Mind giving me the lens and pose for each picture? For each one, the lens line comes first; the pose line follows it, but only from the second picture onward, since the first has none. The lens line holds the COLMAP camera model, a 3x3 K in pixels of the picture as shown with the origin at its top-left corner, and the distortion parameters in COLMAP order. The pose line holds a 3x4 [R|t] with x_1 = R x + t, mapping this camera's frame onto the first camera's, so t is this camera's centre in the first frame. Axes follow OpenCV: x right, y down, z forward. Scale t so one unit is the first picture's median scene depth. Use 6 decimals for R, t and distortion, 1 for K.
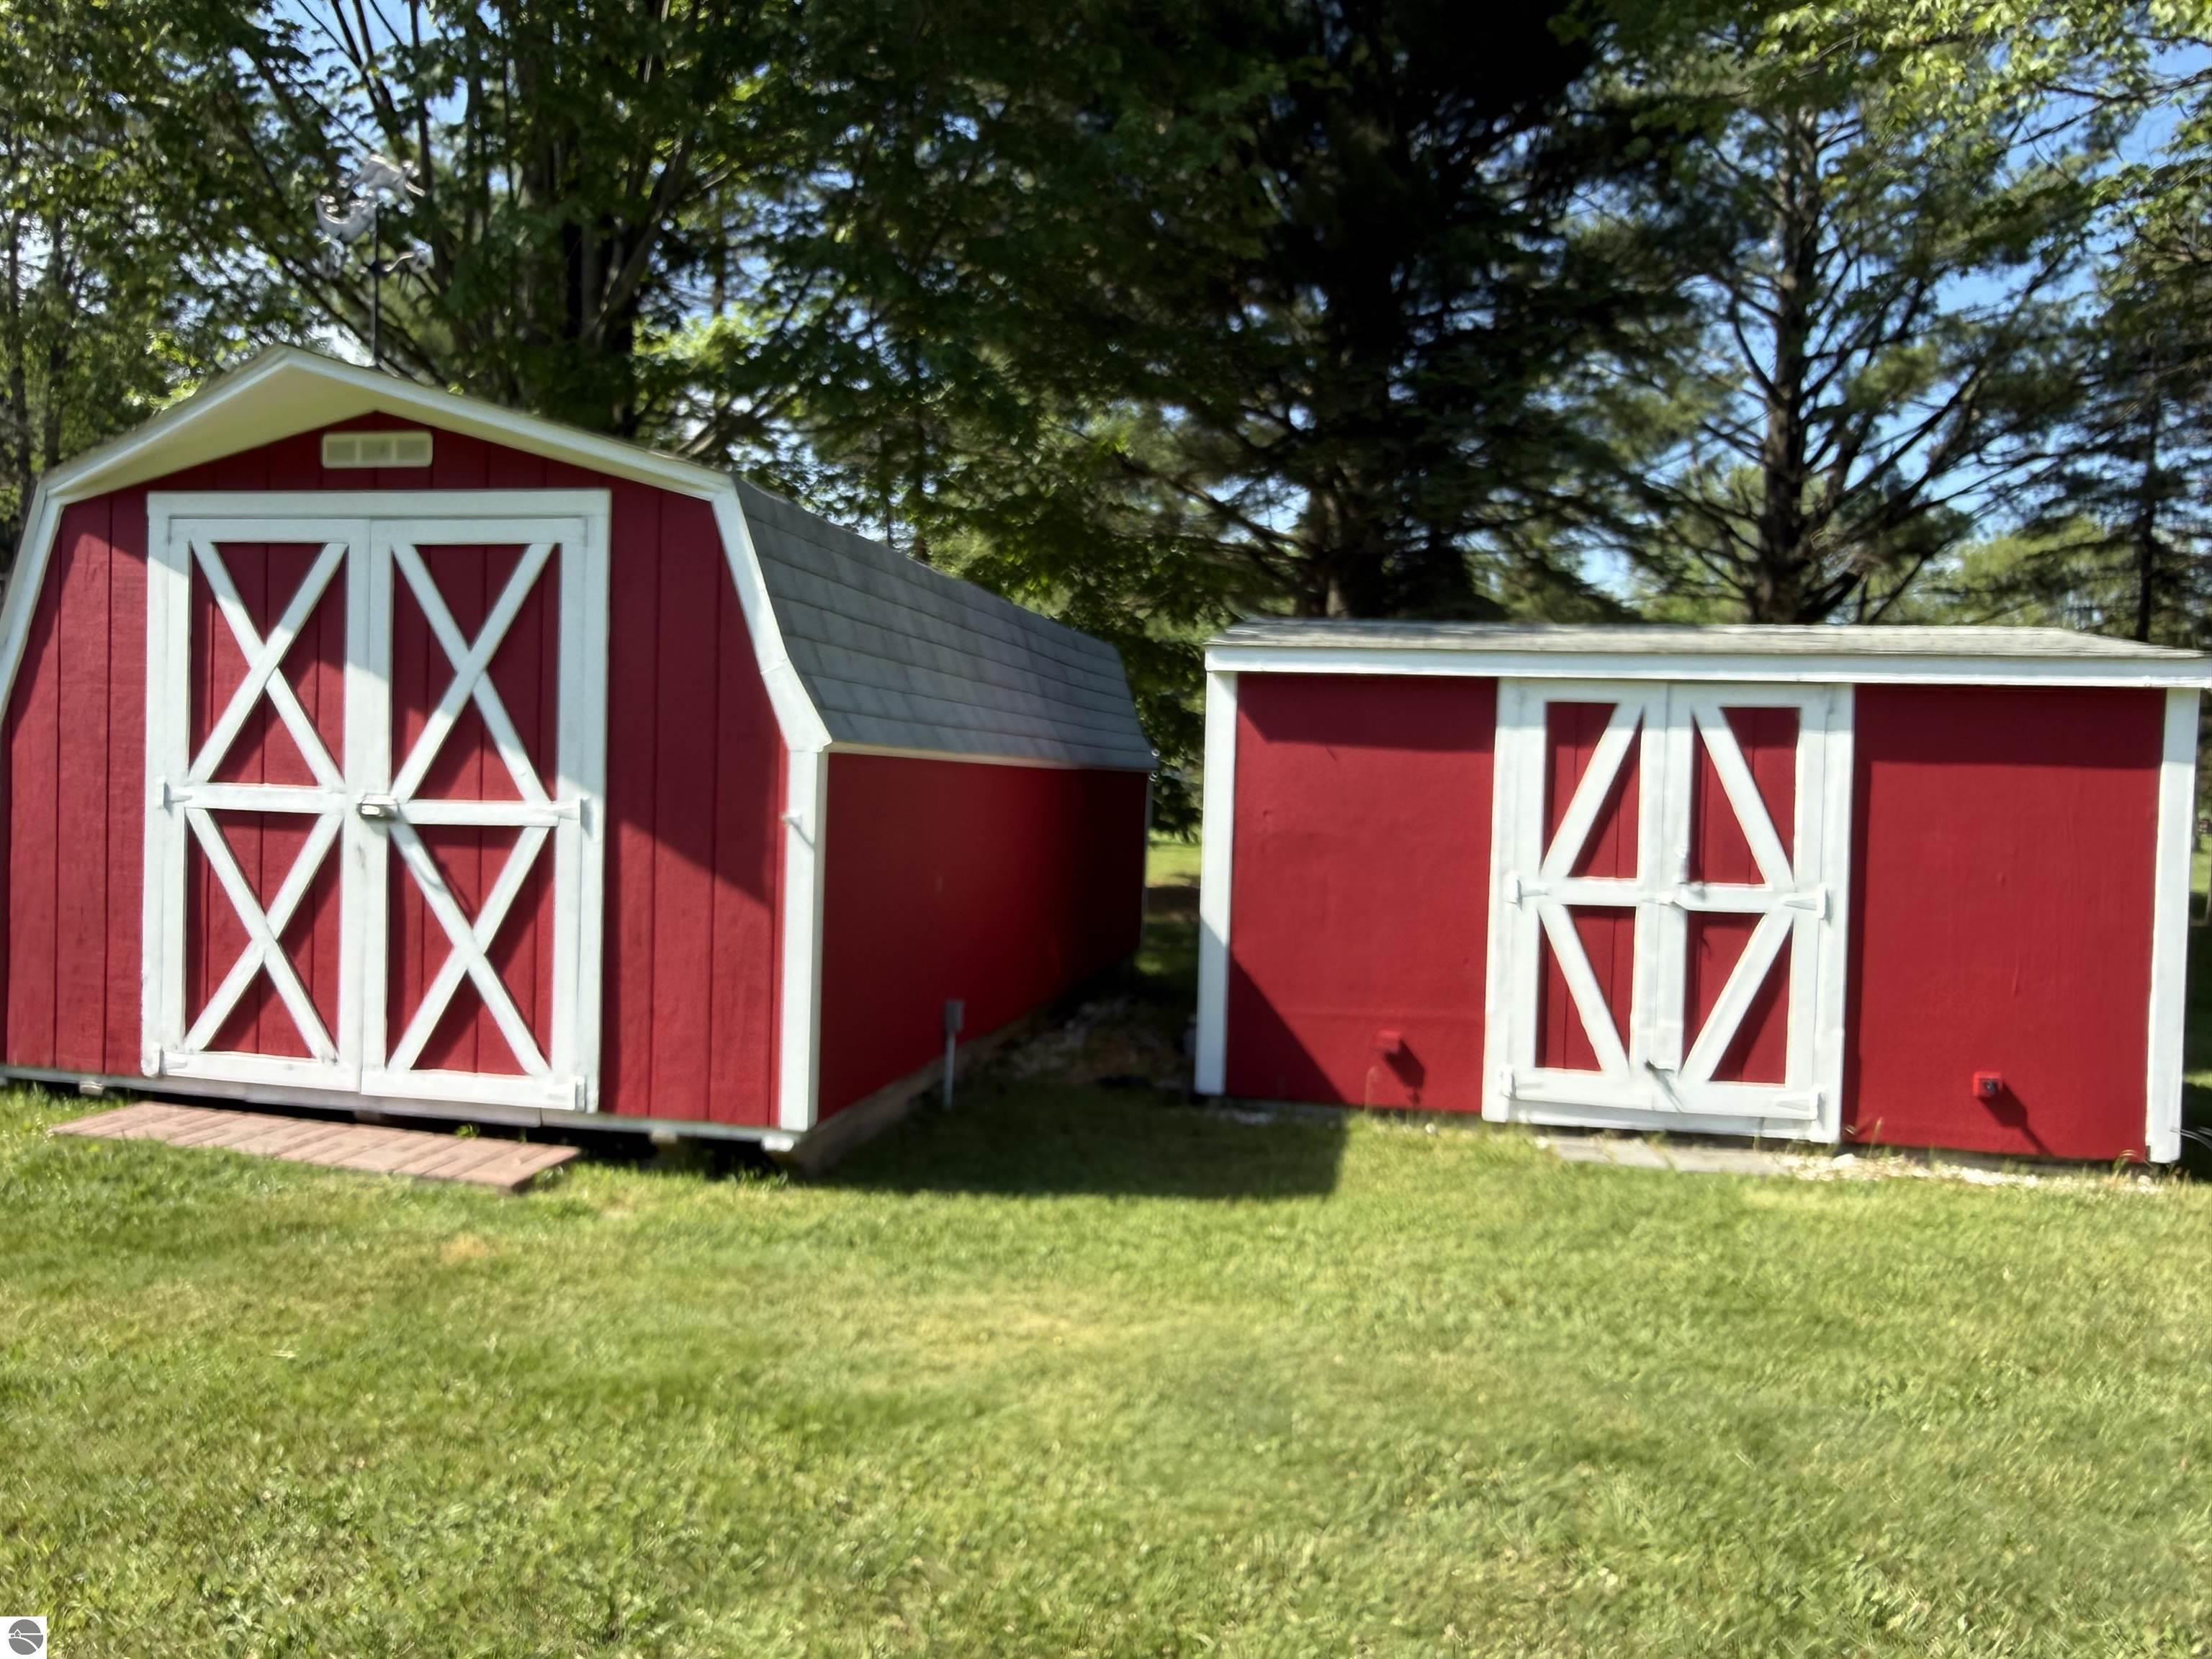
lens RADIAL K [[1577.1, 0, 1106.0], [0, 1577.1, 829.5], [0, 0, 1]] dist [-0.001322, 0.000799]
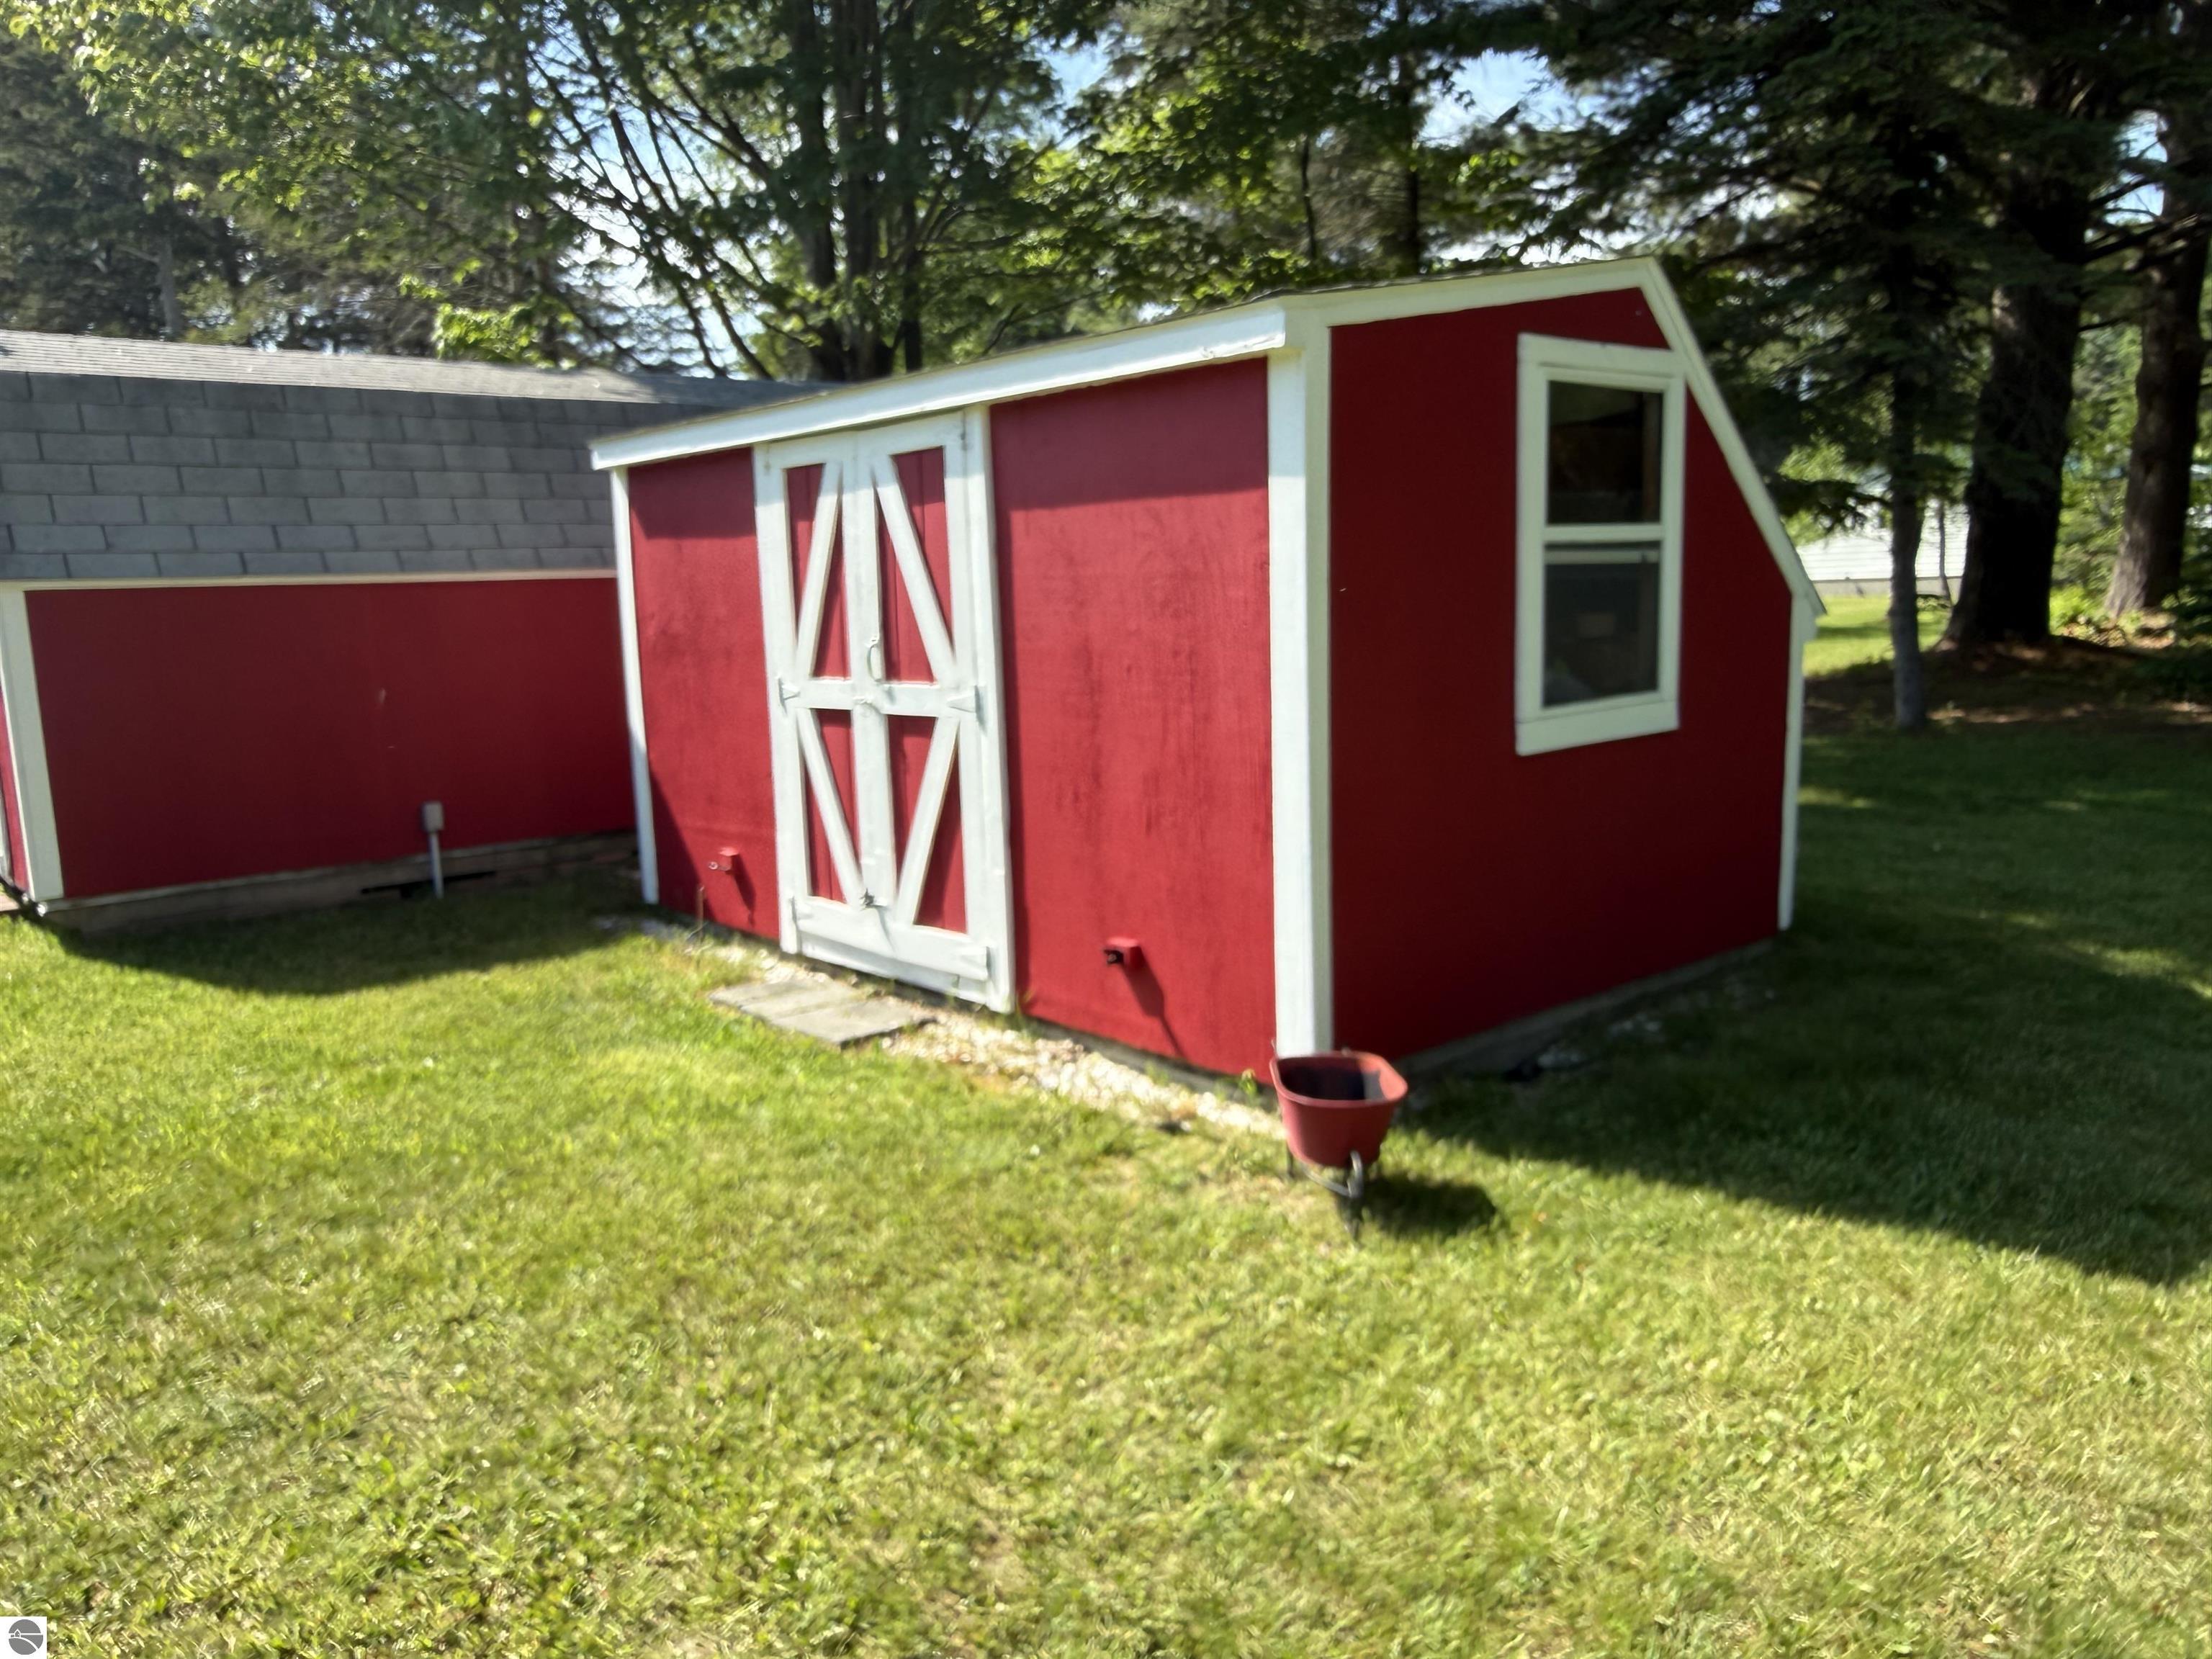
lens RADIAL K [[1577.1, 0, 1106.0], [0, 1577.1, 829.5], [0, 0, 1]] dist [-0.001322, 0.000799]
pose [[0.798850, 0.034002, -0.600568, 0.821111], [0.043501, 0.992522, 0.114056, 0.019425], [0.599955, -0.117239, 0.791397, 0.362162]]
